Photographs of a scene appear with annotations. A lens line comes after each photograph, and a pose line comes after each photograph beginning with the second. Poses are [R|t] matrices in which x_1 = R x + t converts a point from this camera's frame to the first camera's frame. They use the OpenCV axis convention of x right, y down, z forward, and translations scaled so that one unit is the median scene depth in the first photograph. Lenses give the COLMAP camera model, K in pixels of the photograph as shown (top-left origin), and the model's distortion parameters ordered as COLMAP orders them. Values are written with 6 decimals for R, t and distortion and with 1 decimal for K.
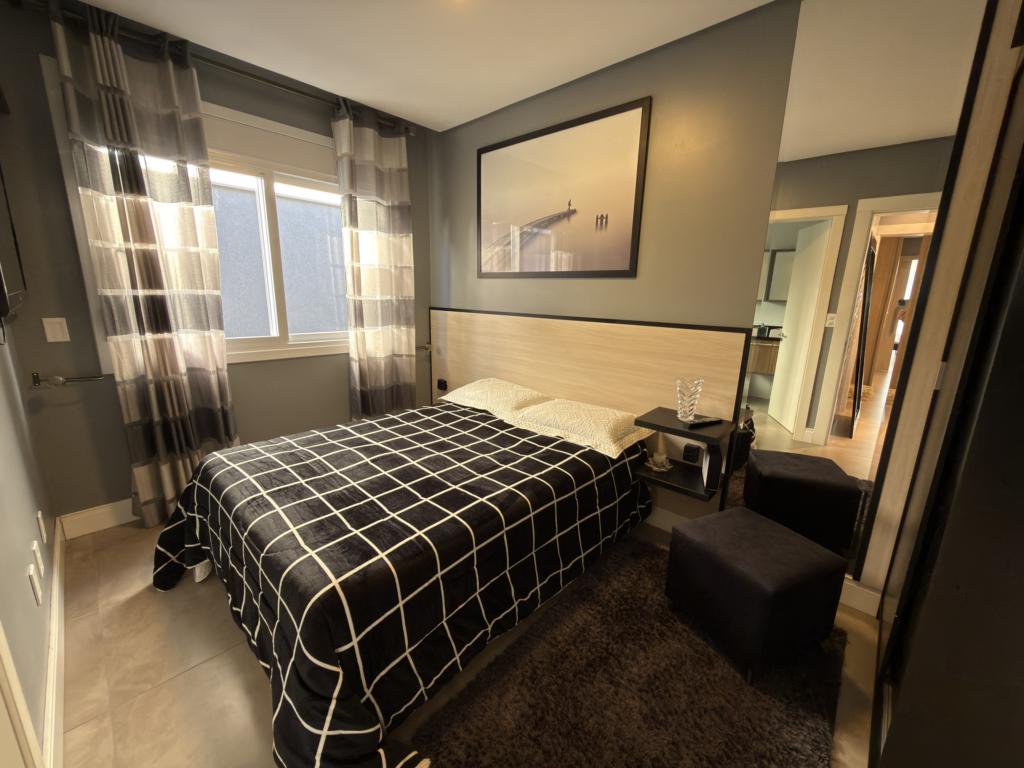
lens RADIAL K [[408.2, 0, 512.2], [0, 408.2, 385.9], [0, 0, 1]] dist [-0.001047, -0.000222]
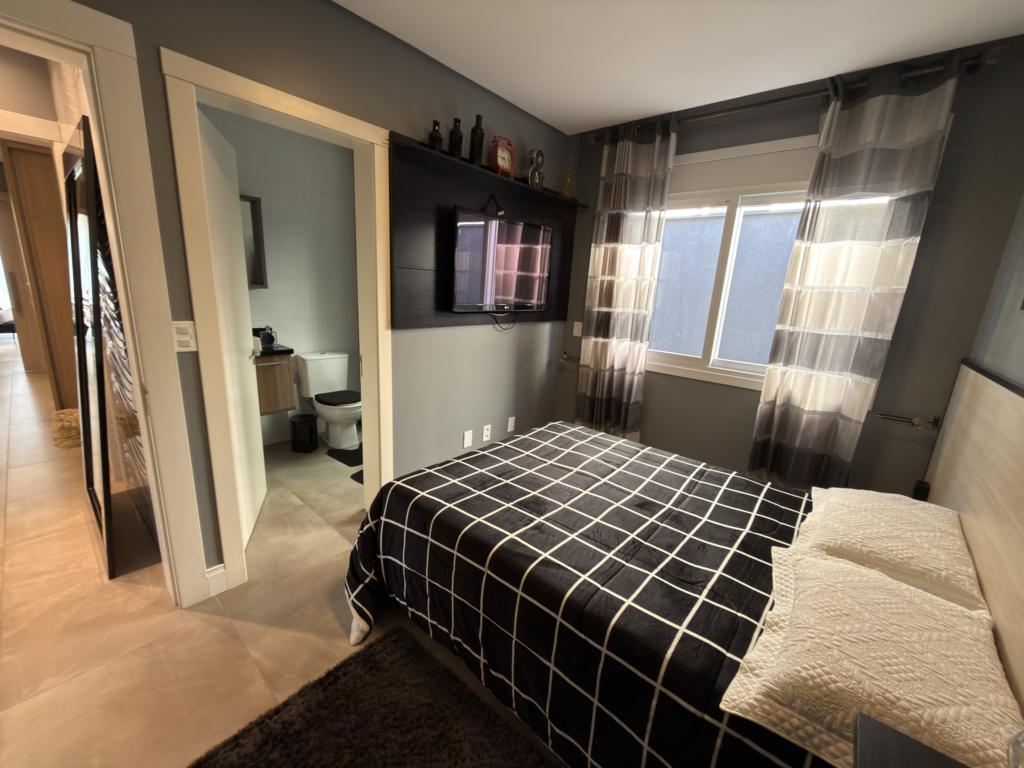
lens RADIAL K [[408.2, 0, 512.2], [0, 408.2, 385.9], [0, 0, 1]] dist [-0.001047, -0.000222]
pose [[0.051228, 0.215844, -0.975083, 0.474432], [-0.273324, 0.942118, 0.194187, -0.140149], [0.960557, 0.256566, 0.107258, 0.506911]]
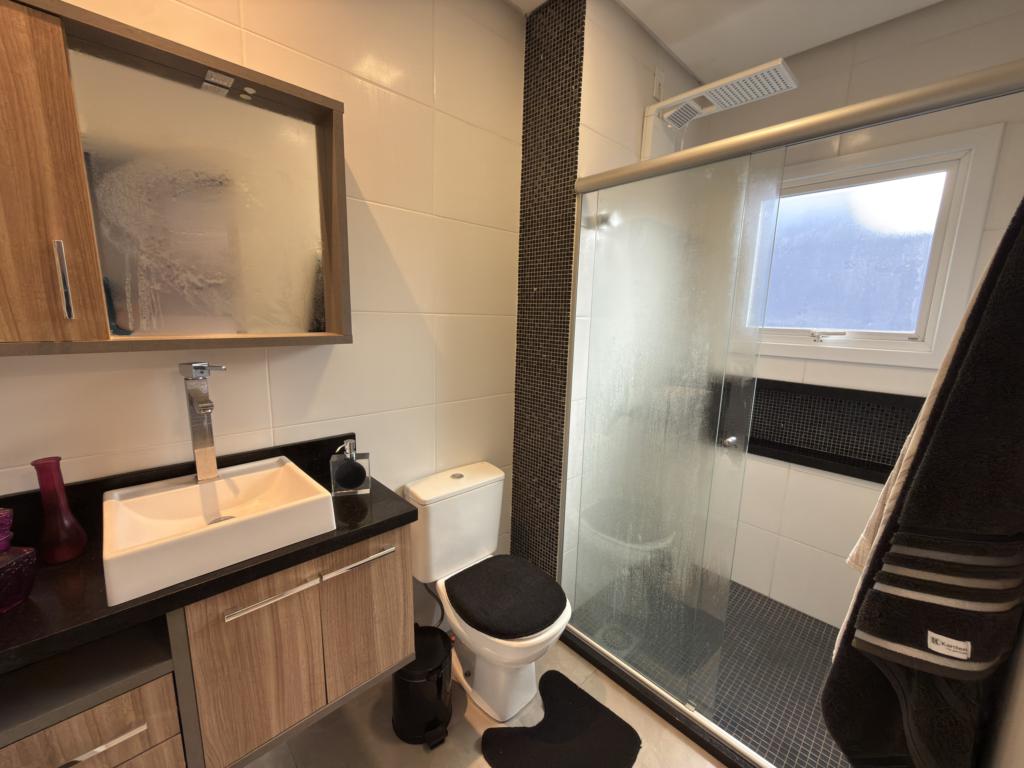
lens RADIAL K [[408.2, 0, 512.2], [0, 408.2, 385.9], [0, 0, 1]] dist [-0.001047, -0.000222]
pose [[-0.051460, 0.149208, -0.987466, 0.414290], [-0.248965, 0.955641, 0.157374, -0.133763], [0.967144, 0.253943, -0.012029, 0.474164]]
